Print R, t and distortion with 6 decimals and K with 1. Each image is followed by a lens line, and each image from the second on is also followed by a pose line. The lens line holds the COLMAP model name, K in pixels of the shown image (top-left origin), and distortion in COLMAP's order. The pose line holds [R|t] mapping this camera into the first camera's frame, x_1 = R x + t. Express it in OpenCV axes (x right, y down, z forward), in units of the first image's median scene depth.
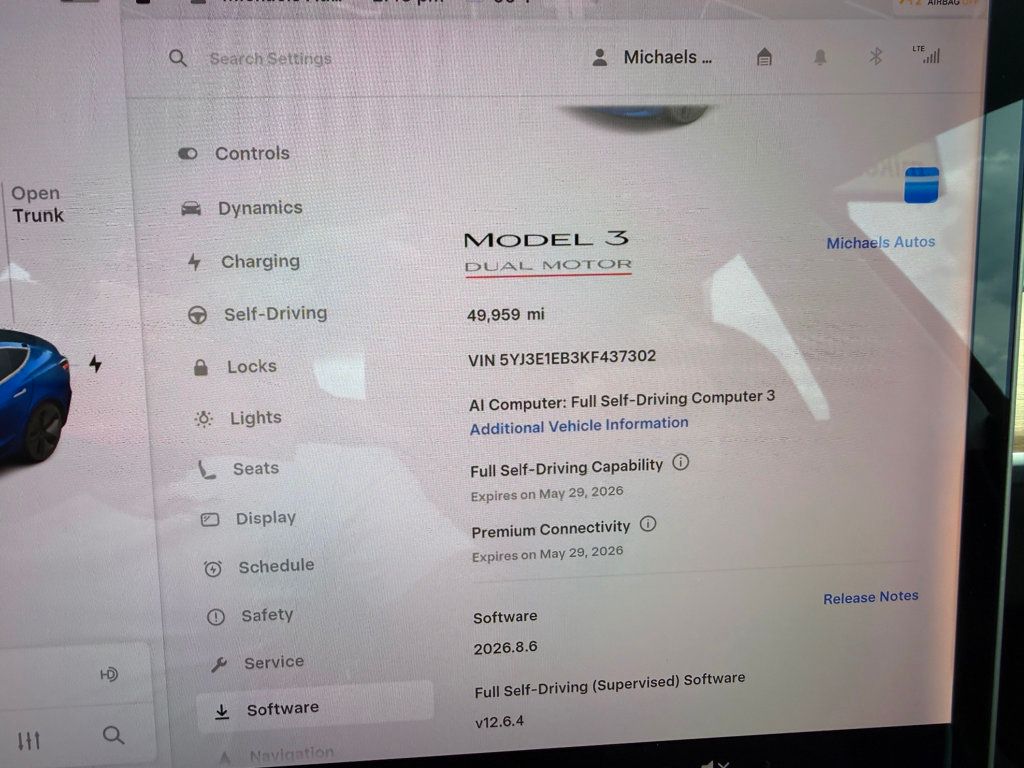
lens RADIAL K [[730.9, 0, 472.6], [0, 730.9, 388.0], [0, 0, 1]] dist [0.011306, -0.017225]
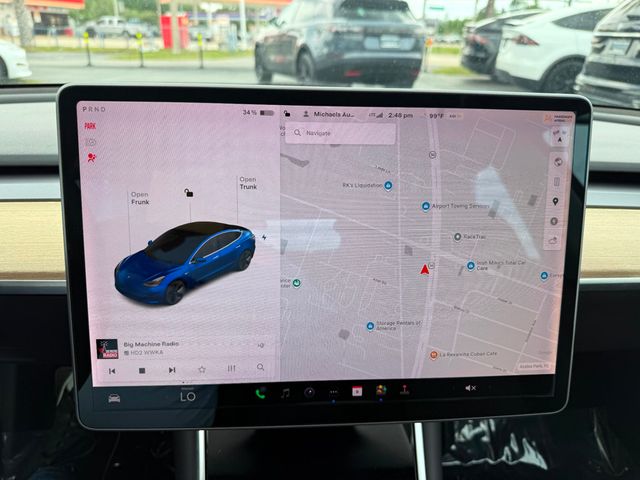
lens RADIAL K [[456.8, 0, 320.5], [0, 456.8, 239.6], [0, 0, 1]] dist [0.011306, -0.017225]
pose [[0.999491, 0.031822, -0.002123, -0.279685], [-0.031753, 0.999126, 0.027179, -0.079394], [0.002986, -0.027098, 0.999628, -0.798053]]
